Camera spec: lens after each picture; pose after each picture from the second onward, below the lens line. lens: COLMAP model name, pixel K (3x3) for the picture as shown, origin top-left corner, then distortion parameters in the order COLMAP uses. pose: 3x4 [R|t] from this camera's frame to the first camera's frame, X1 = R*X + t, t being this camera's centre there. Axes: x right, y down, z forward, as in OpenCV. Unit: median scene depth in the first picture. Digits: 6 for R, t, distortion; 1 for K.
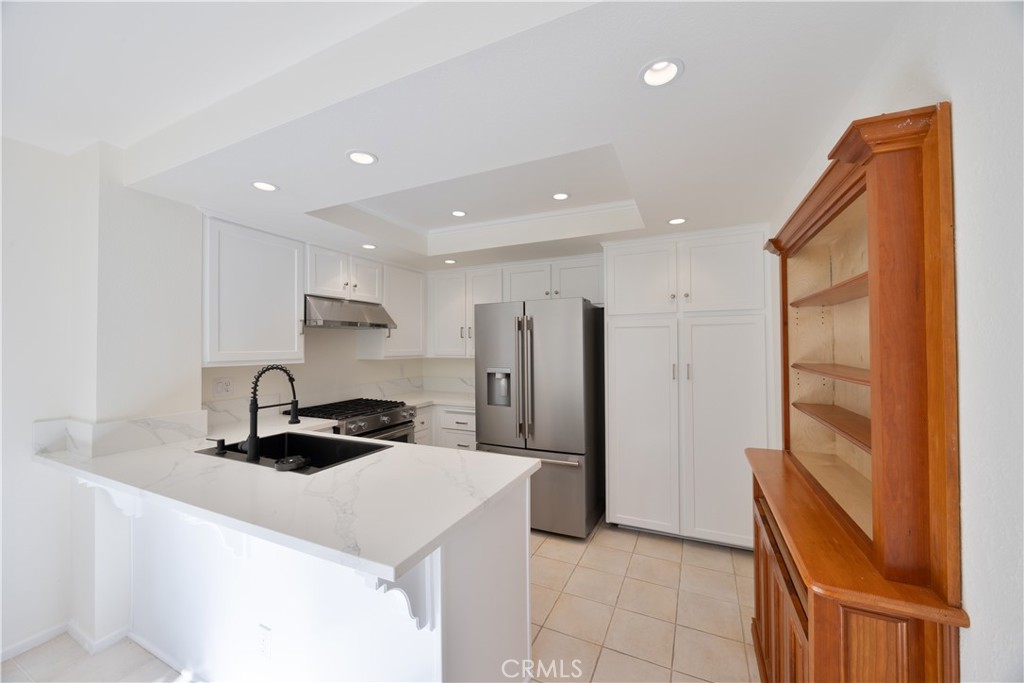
lens RADIAL K [[387.4, 0, 514.1], [0, 387.4, 340.4], [0, 0, 1]] dist [-0.005930, 0.000681]
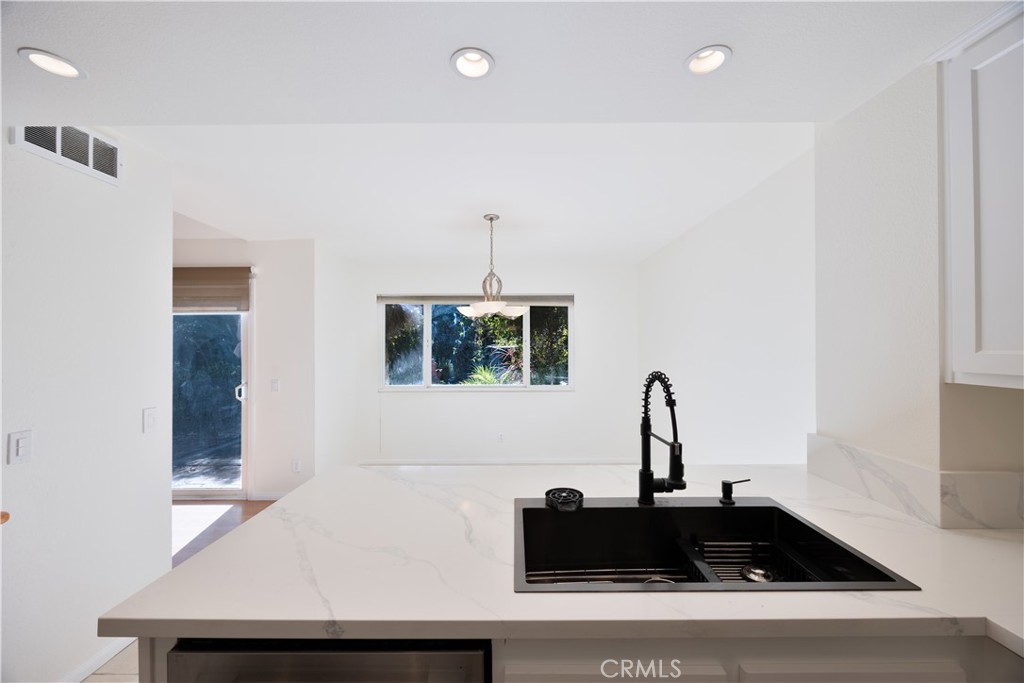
lens RADIAL K [[387.4, 0, 506.5], [0, 387.4, 339.7], [0, 0, 1]] dist [-0.005930, 0.000681]
pose [[-0.914865, 0.008036, -0.403679, -0.099976], [0.020090, 0.999470, -0.025633, 0.016386], [0.403259, -0.031560, -0.914541, 0.979944]]
